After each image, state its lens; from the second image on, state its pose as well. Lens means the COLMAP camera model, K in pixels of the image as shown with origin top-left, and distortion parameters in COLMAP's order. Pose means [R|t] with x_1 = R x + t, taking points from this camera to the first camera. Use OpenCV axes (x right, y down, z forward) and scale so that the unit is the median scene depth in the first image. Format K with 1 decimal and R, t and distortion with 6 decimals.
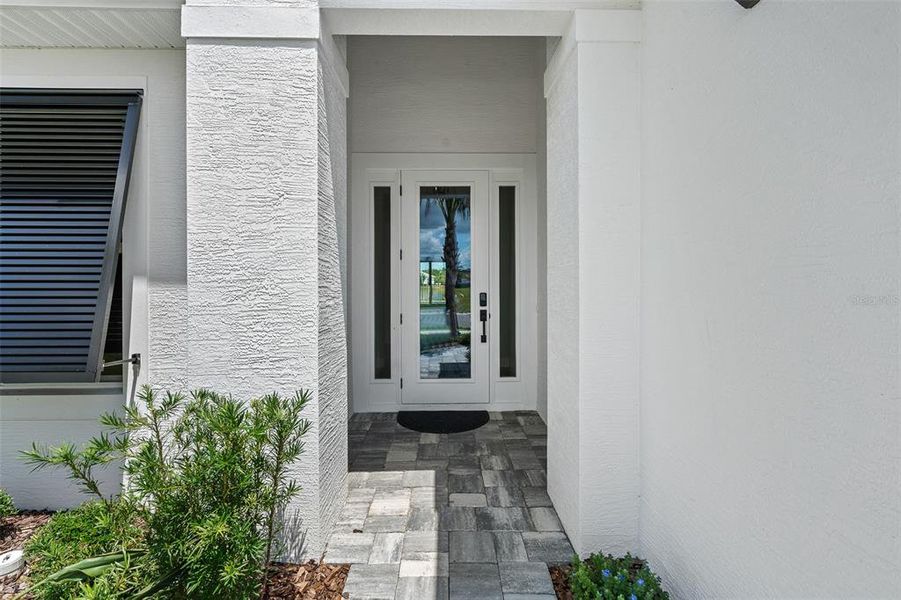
lens RADIAL K [[396.4, 0, 455.0], [0, 396.4, 285.4], [0, 0, 1]] dist [-0.005658, 0.001593]
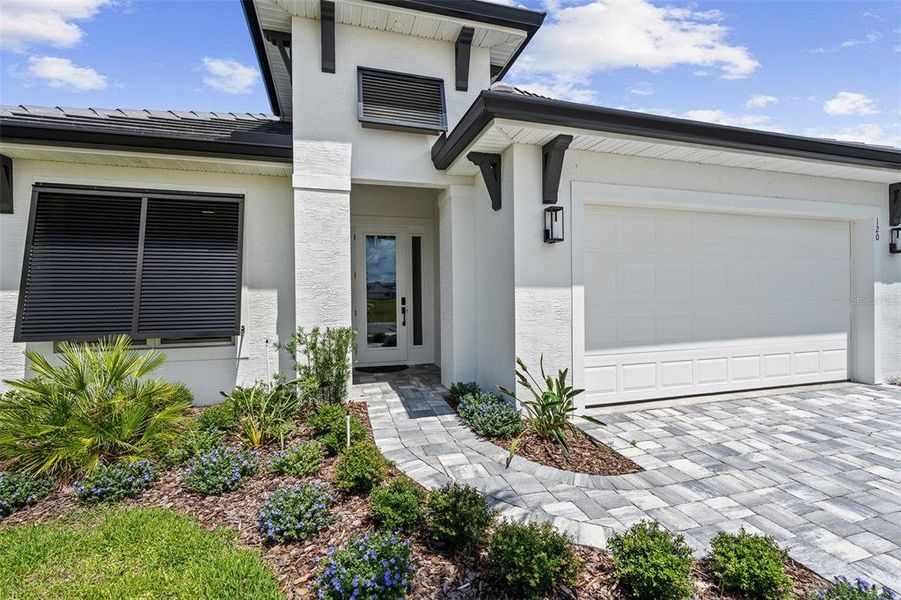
lens RADIAL K [[396.4, 0, 450.6], [0, 396.4, 298.4], [0, 0, 1]] dist [-0.005658, 0.001593]
pose [[0.964935, -0.009702, 0.262308, -0.187677], [0.010870, 0.999936, -0.003002, 0.031475], [-0.262263, 0.005748, 0.964979, -0.739178]]
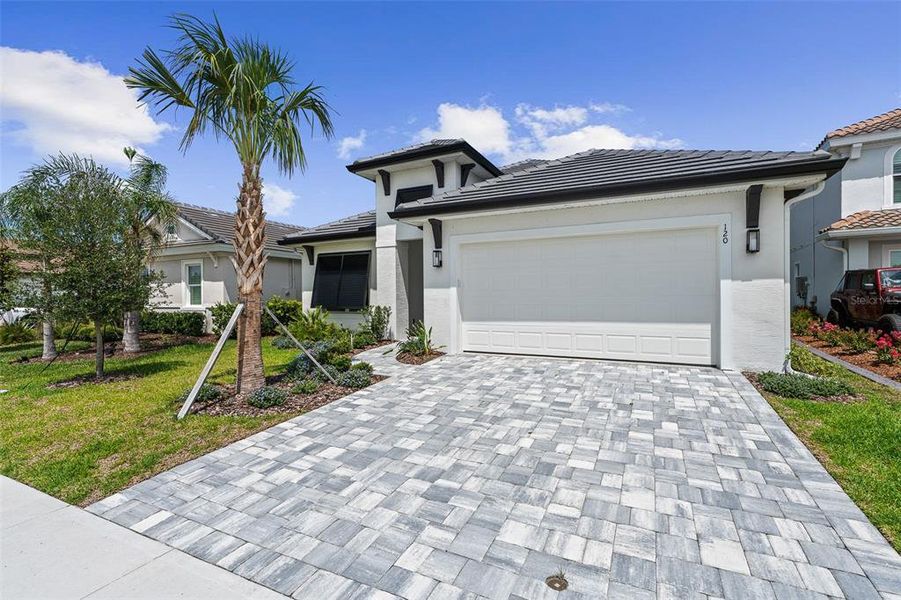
lens RADIAL K [[396.4, 0, 471.5], [0, 396.4, 293.7], [0, 0, 1]] dist [-0.005658, 0.001593]
pose [[0.901271, -0.007553, -0.433190, 1.432907], [0.003986, 0.999950, -0.009142, 0.051910], [0.433237, 0.006512, 0.901256, -1.686628]]
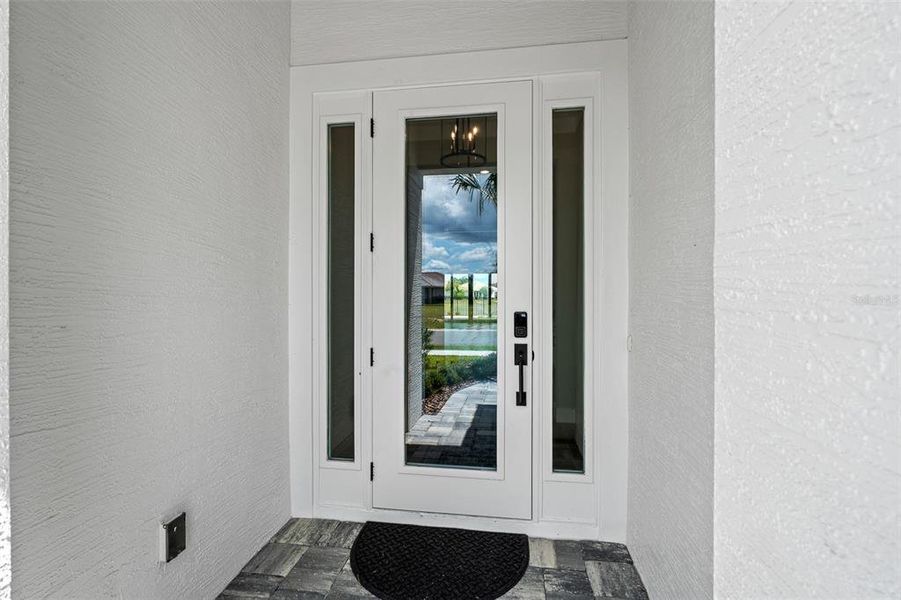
lens RADIAL K [[396.4, 0, 447.2], [0, 396.4, 296.2], [0, 0, 1]] dist [-0.005658, 0.001593]
pose [[0.984607, 0.005065, -0.174710, 0.067578], [-0.005269, 0.999986, -0.000708, -0.001520], [0.174704, 0.001618, 0.984620, 0.464430]]
